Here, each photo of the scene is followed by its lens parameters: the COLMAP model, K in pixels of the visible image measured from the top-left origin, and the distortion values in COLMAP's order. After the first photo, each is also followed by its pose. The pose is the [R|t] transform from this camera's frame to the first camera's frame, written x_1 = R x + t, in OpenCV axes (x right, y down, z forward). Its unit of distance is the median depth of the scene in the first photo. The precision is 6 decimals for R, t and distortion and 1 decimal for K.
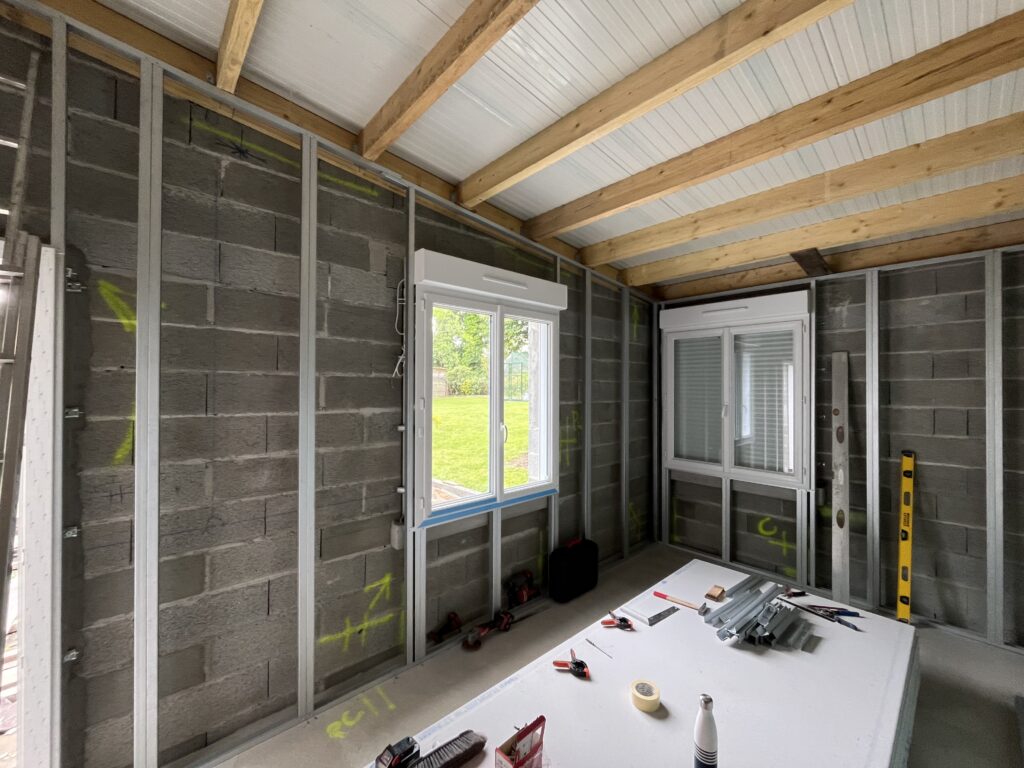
lens RADIAL K [[410.6, 0, 512.0], [0, 410.6, 384.0], [0, 0, 1]] dist [-0.000984, -0.000135]
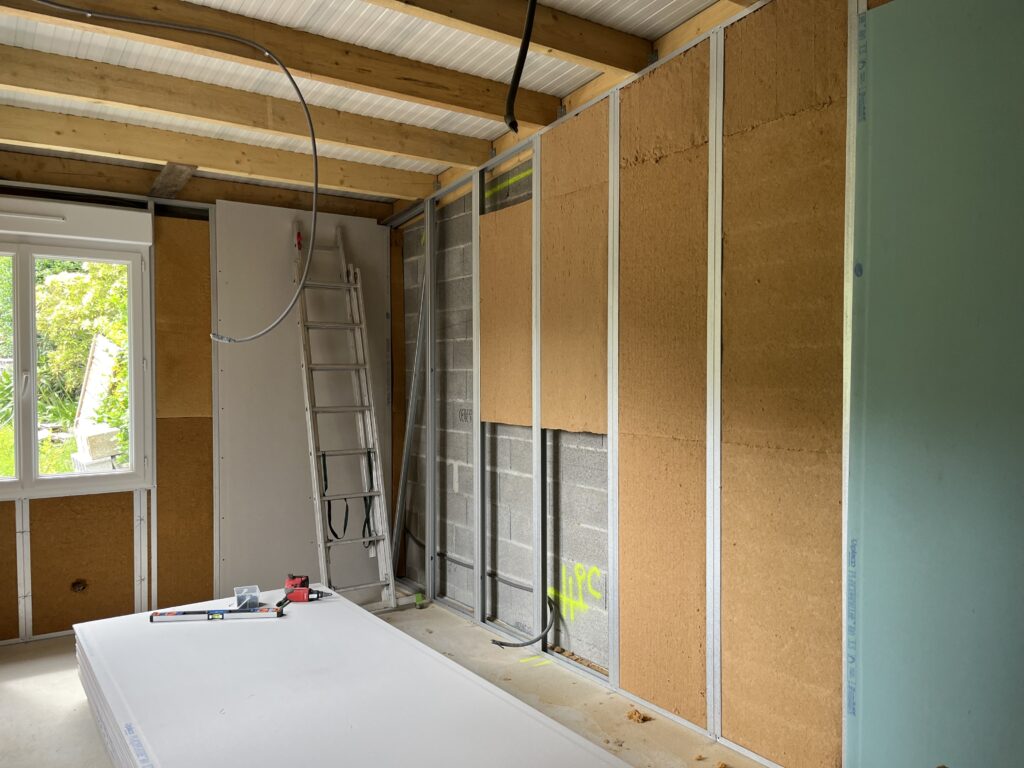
lens RADIAL K [[784.1, 0, 512.0], [0, 784.1, 384.0], [0, 0, 1]] dist [0.094734, -0.104272]
pose [[0.130866, -0.020716, 0.991184, -0.638381], [-0.001724, 0.999775, 0.021124, 0.047022], [-0.991399, -0.004473, 0.130801, 0.186240]]
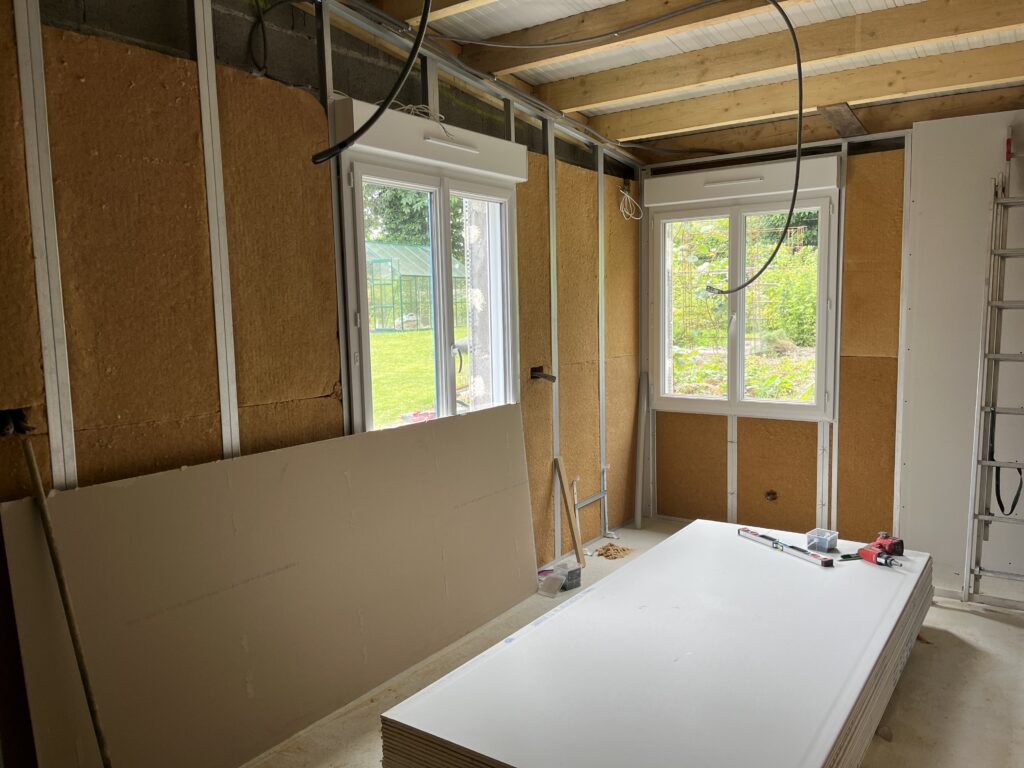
lens RADIAL K [[784.1, 0, 512.0], [0, 784.1, 384.0], [0, 0, 1]] dist [0.094734, -0.104272]
pose [[0.974172, -0.048691, 0.220494, -0.205766], [0.025176, 0.993807, 0.108227, 0.013587], [-0.224399, -0.099881, 0.969365, -0.329325]]
